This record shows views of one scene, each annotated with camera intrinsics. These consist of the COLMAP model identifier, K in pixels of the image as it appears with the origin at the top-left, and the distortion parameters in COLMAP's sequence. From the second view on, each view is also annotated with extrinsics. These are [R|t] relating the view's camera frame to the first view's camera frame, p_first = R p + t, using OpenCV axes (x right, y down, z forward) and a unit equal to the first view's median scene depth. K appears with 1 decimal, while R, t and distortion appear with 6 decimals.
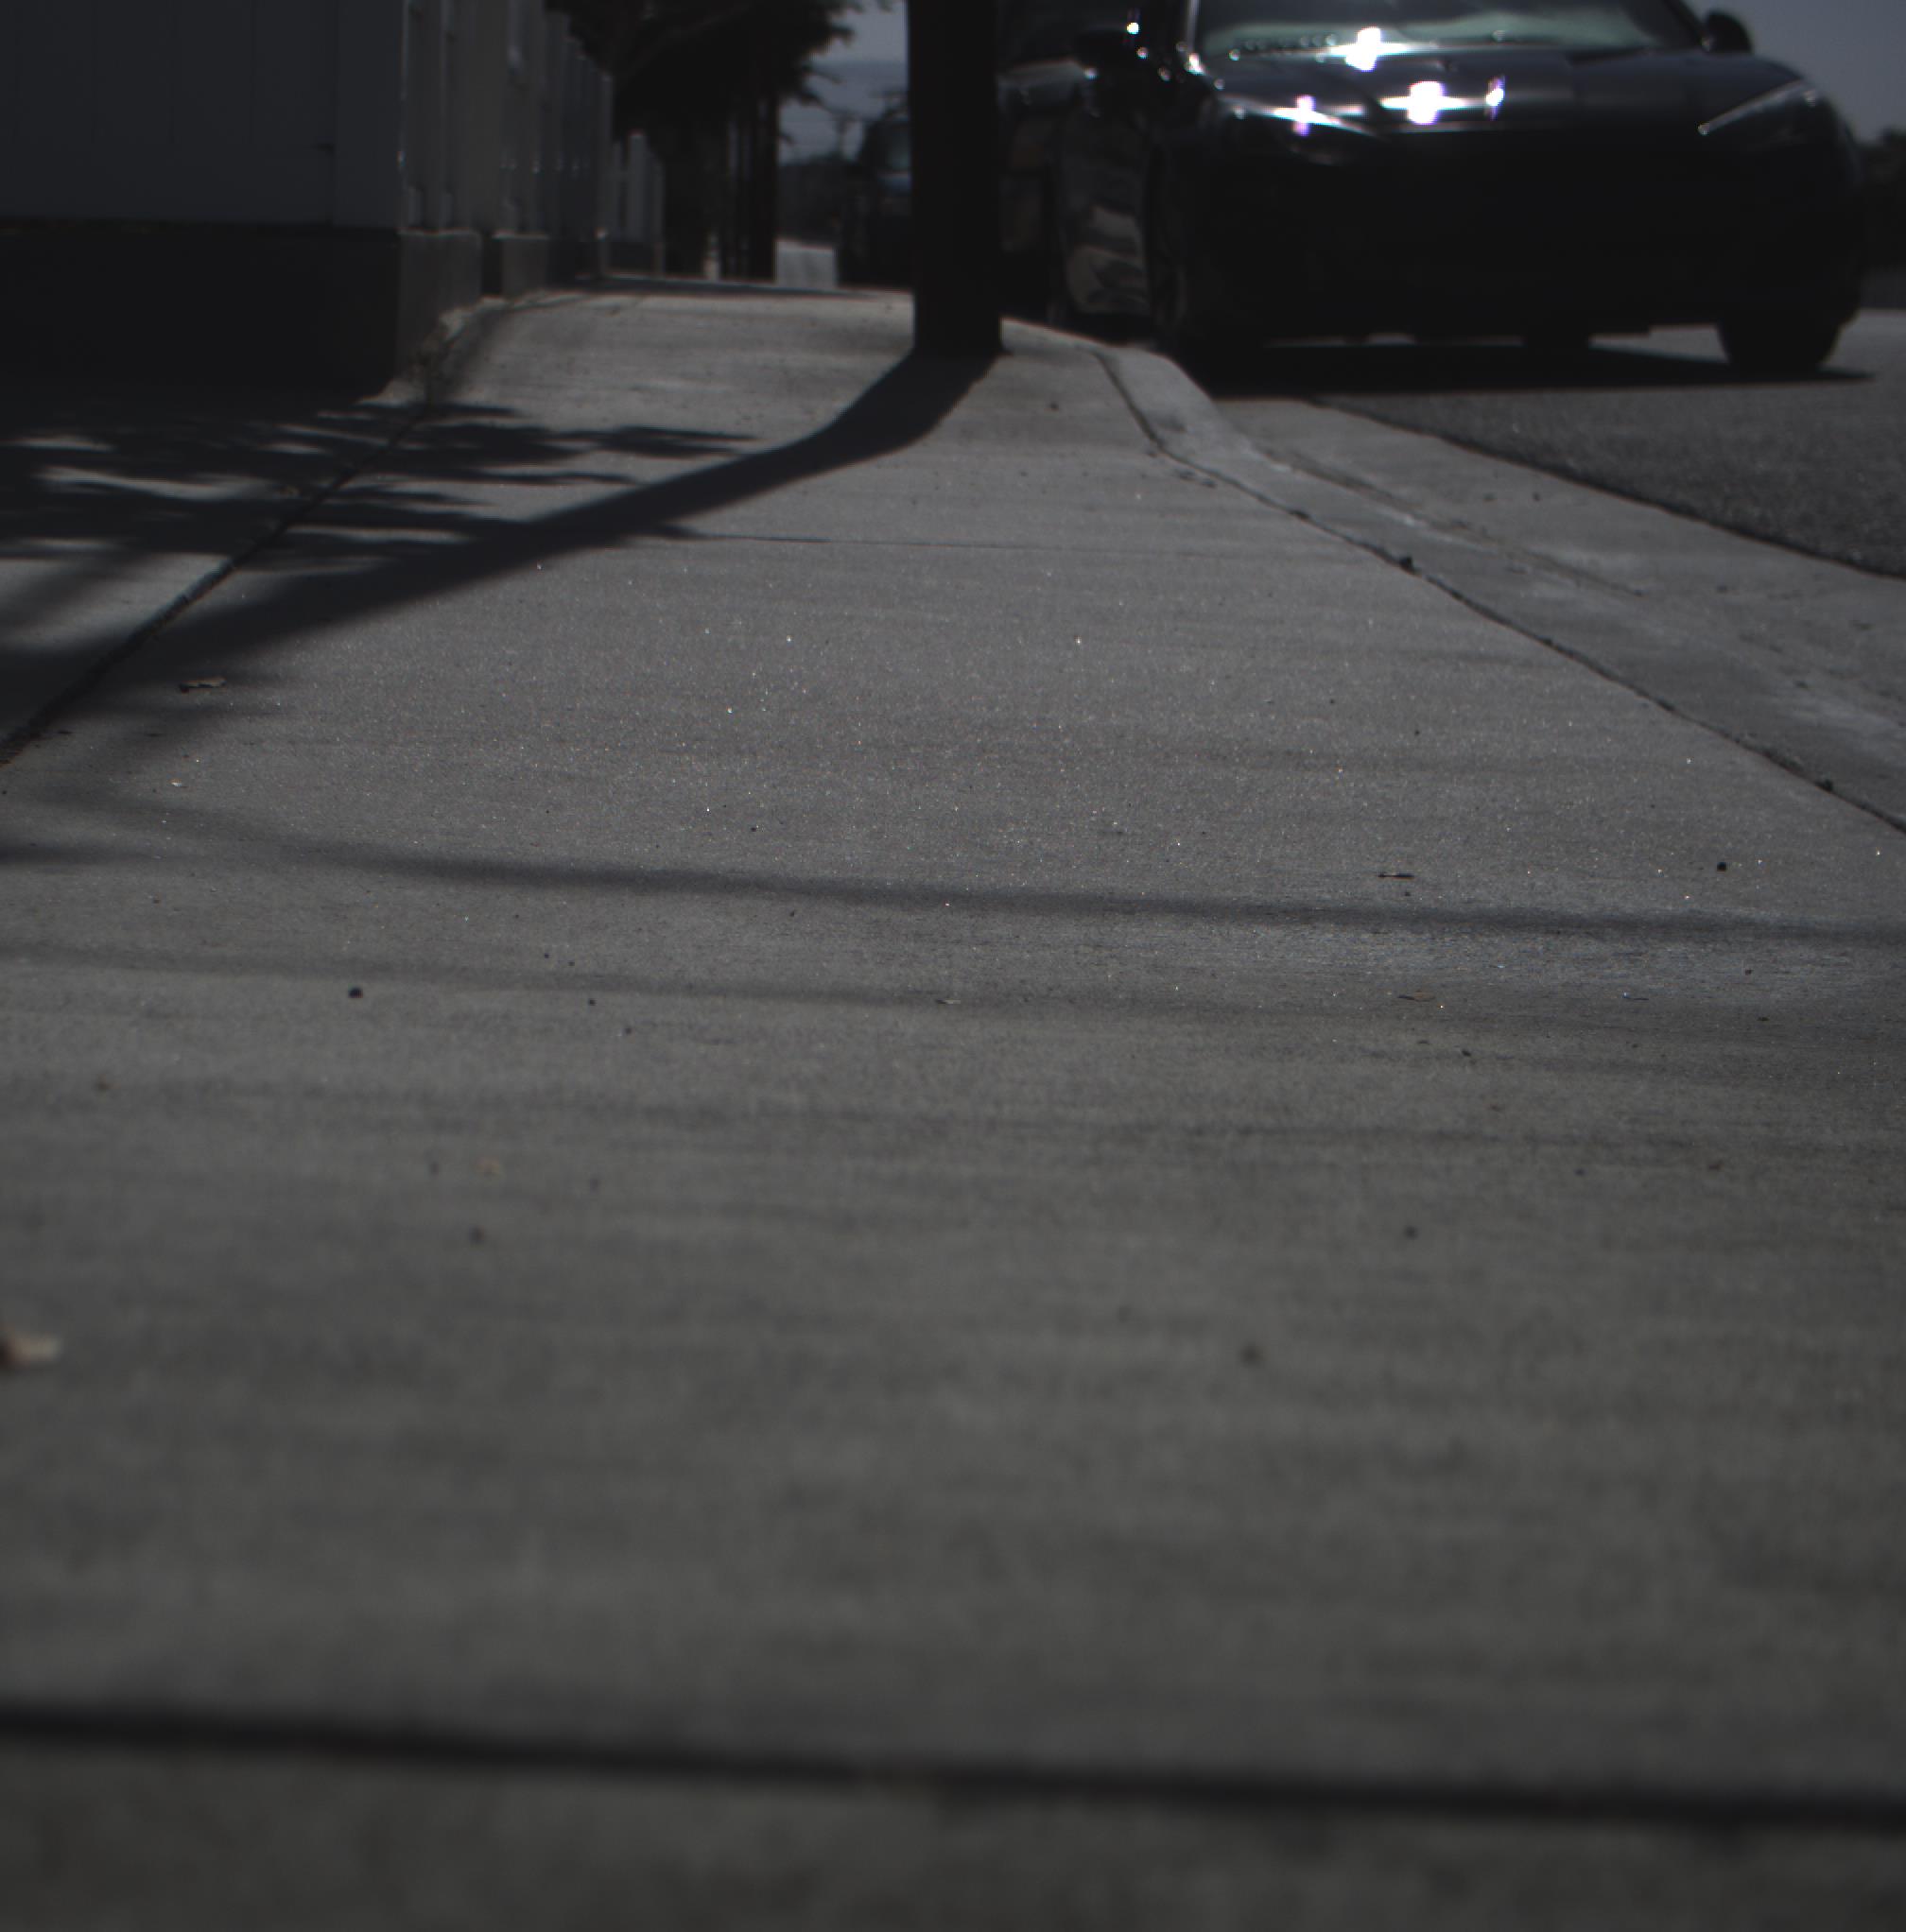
lens RADIAL K [[4596.6, 0, 953.0], [0, 4596.6, 966.0], [0, 0, 1]] dist [-0.066790, 0.027468]
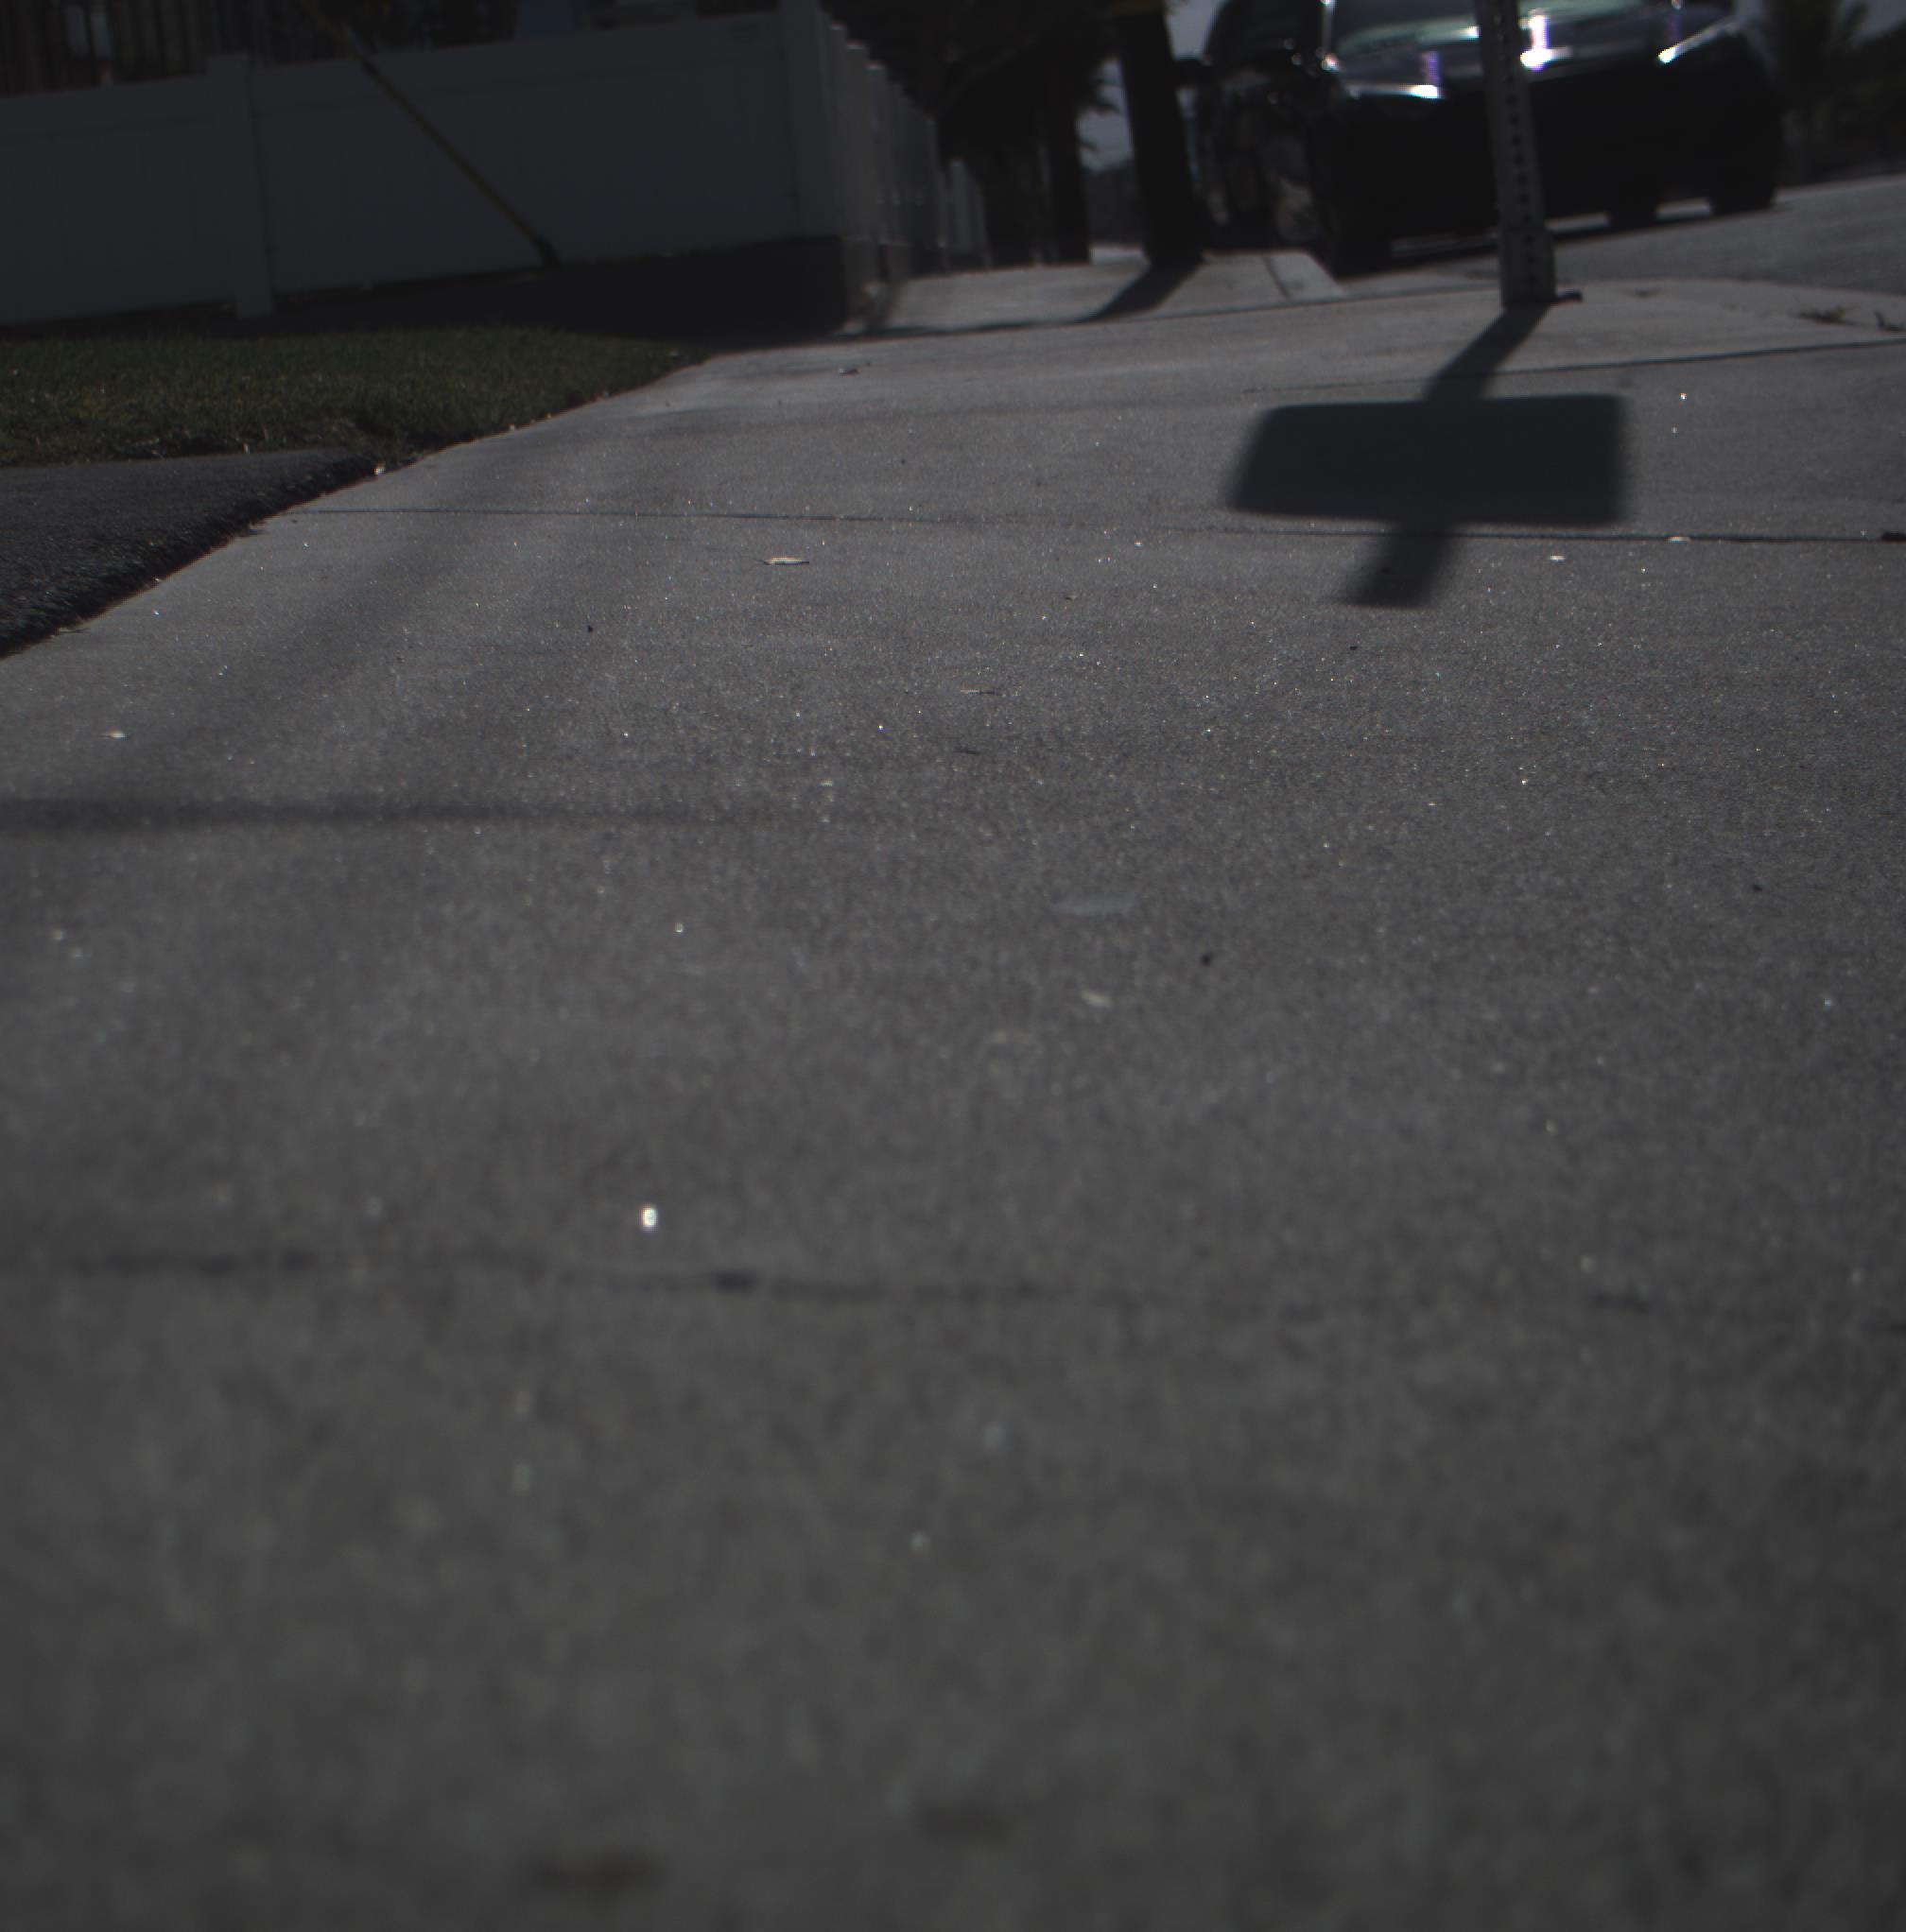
lens RADIAL K [[4642.0, 0, 953.0], [0, 4642.0, 966.0], [0, 0, 1]] dist [-0.097592, 0.345729]
pose [[0.988334, -0.123383, -0.089291, 0.040355], [0.123127, 0.992355, -0.008397, 0.123721], [0.089645, -0.002695, 0.995970, -0.686011]]
